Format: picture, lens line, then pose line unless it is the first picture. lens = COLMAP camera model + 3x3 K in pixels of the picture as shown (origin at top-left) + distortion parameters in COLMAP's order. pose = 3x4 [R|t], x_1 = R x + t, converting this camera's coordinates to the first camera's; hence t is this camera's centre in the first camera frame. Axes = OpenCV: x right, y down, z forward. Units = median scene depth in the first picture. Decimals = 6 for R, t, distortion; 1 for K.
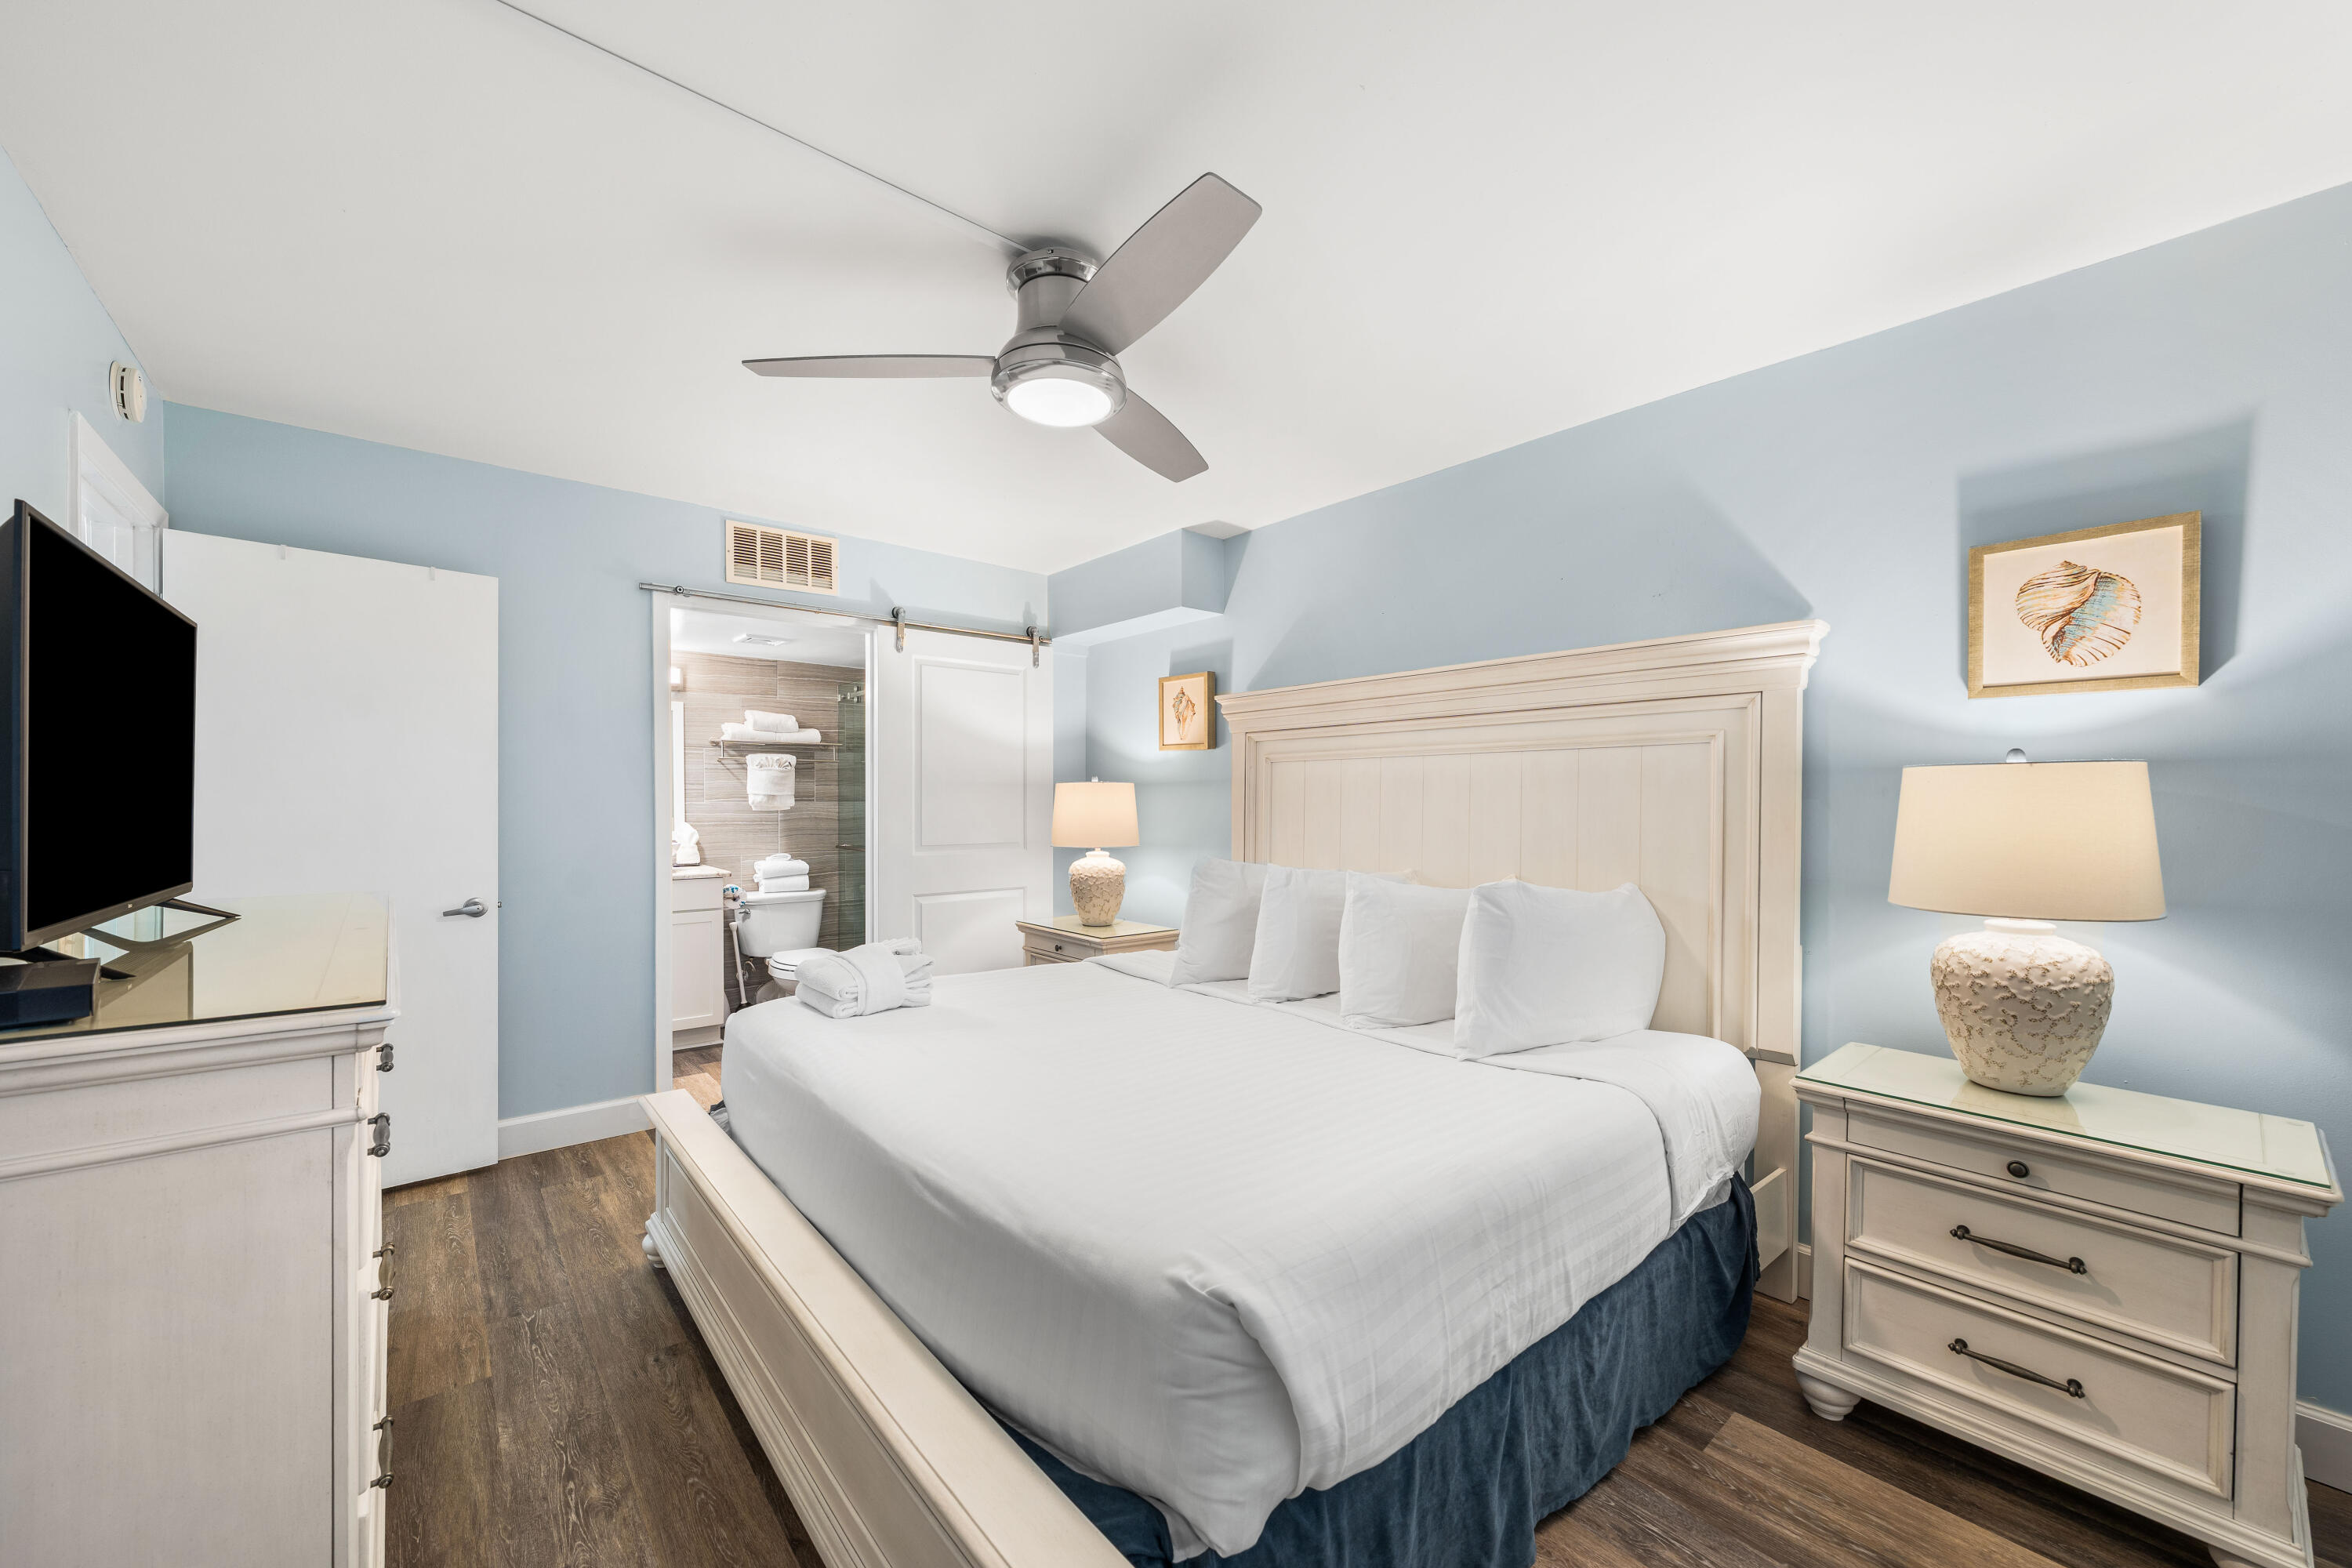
lens RADIAL K [[887.8, 0, 1167.0], [0, 887.8, 798.0], [0, 0, 1]] dist [0.000283, 0.000040]
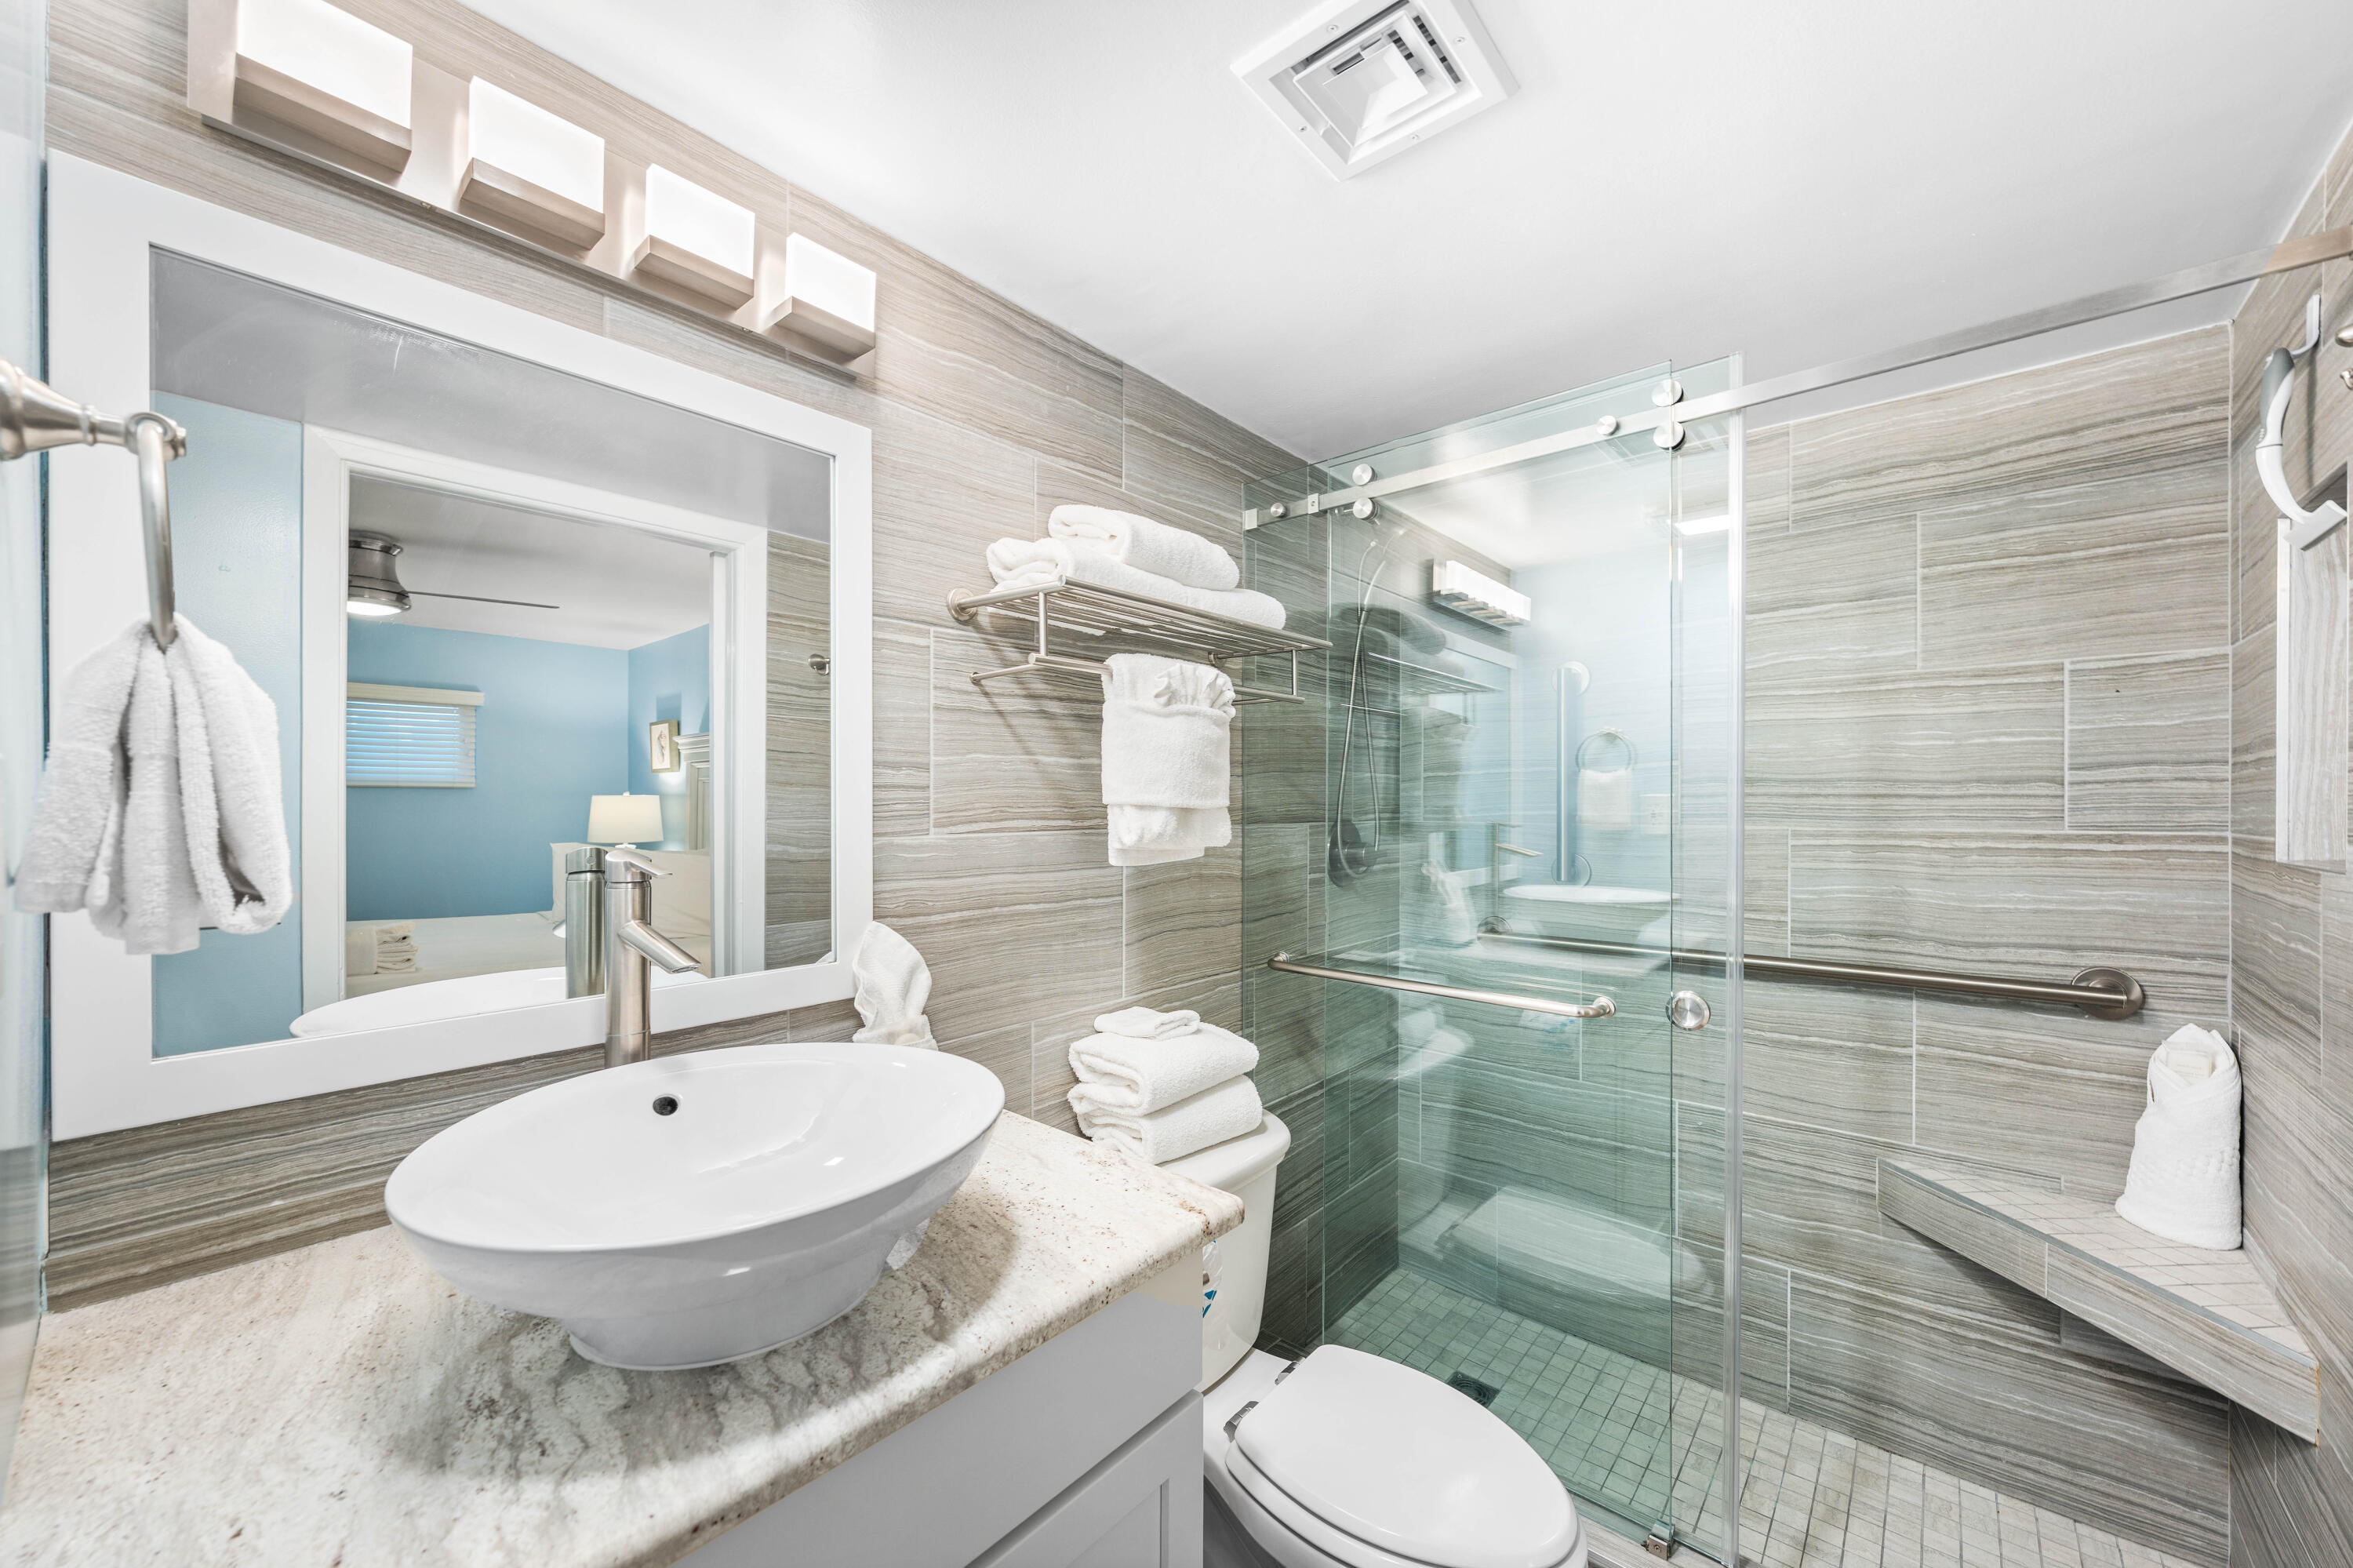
lens RADIAL K [[888.2, 0, 1188.1], [0, 888.2, 793.0], [0, 0, 1]] dist [0.000283, 0.000040]
pose [[0.984409, 0.007631, 0.175726, -0.633479], [-0.006996, 0.999967, -0.004233, -0.009603], [-0.175753, 0.002937, 0.984430, 0.940124]]
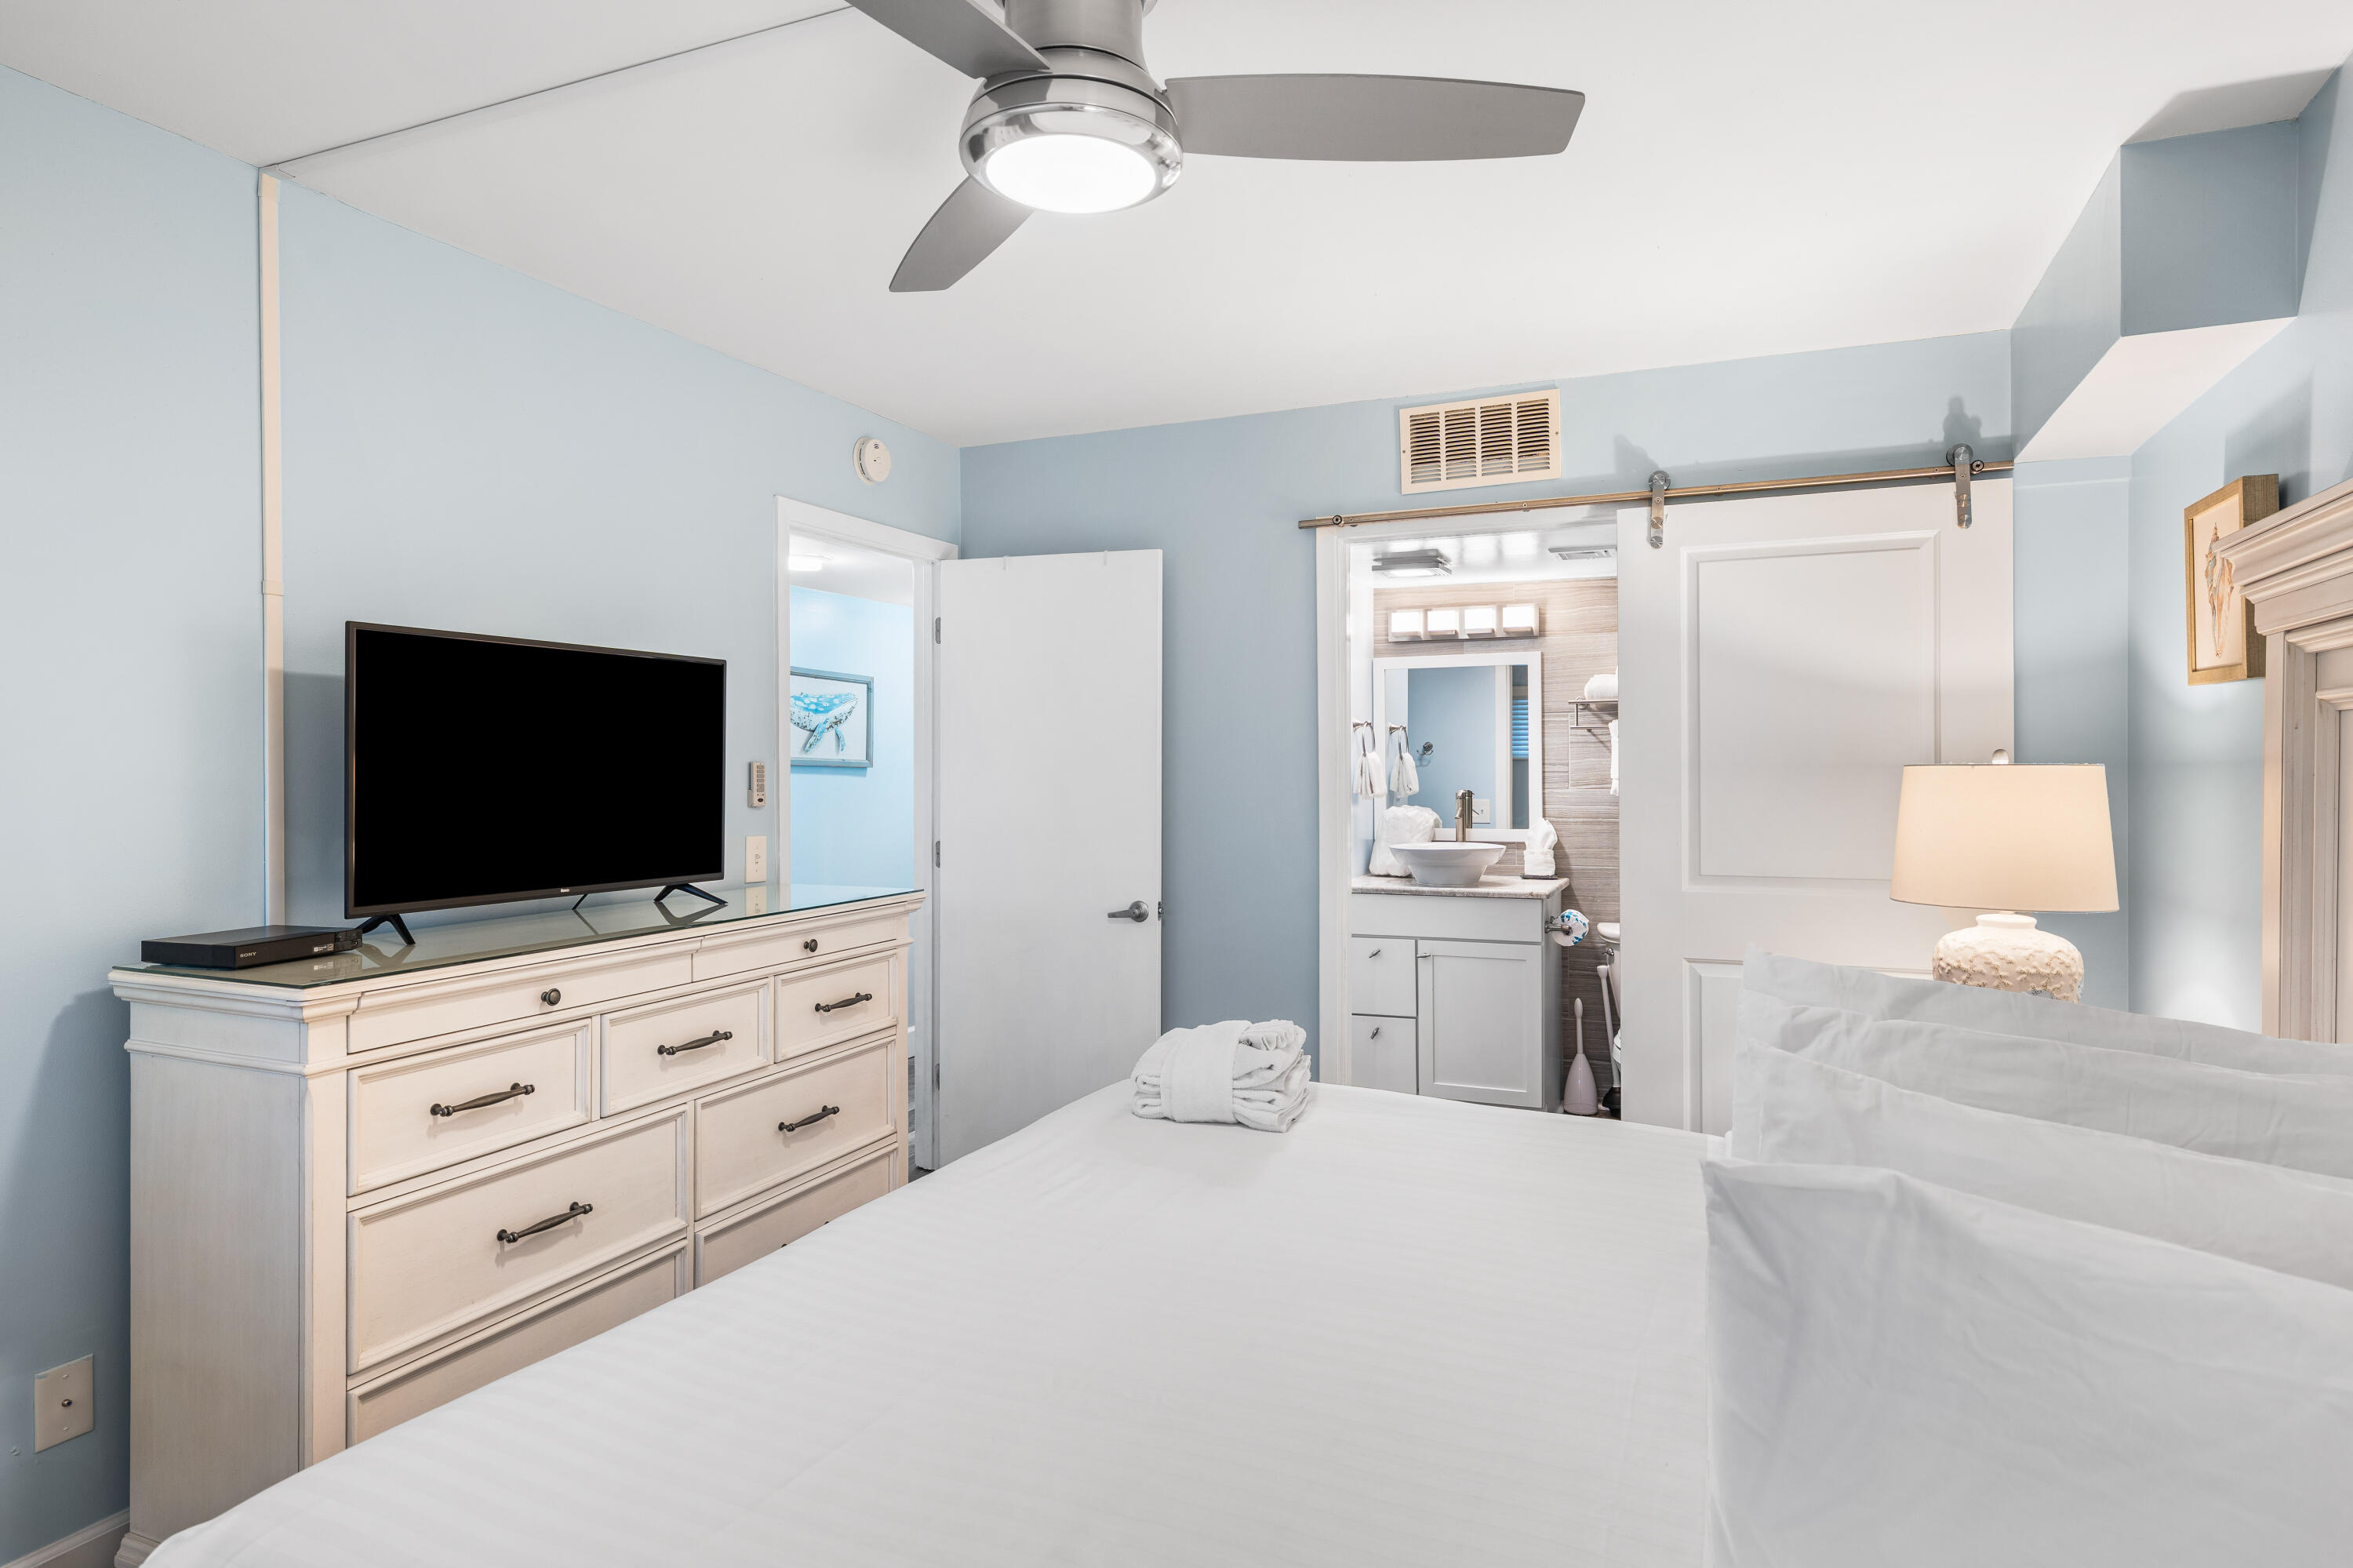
lens RADIAL K [[1304.7, 0, 1168.3], [0, 1304.7, 766.0], [0, 0, 1]] dist [0.018619, 0.000404]
pose [[0.451786, -0.003970, -0.892117, 0.336848], [0.006500, 0.999978, -0.001158, -0.019358], [0.892102, -0.005275, 0.451802, 0.313567]]
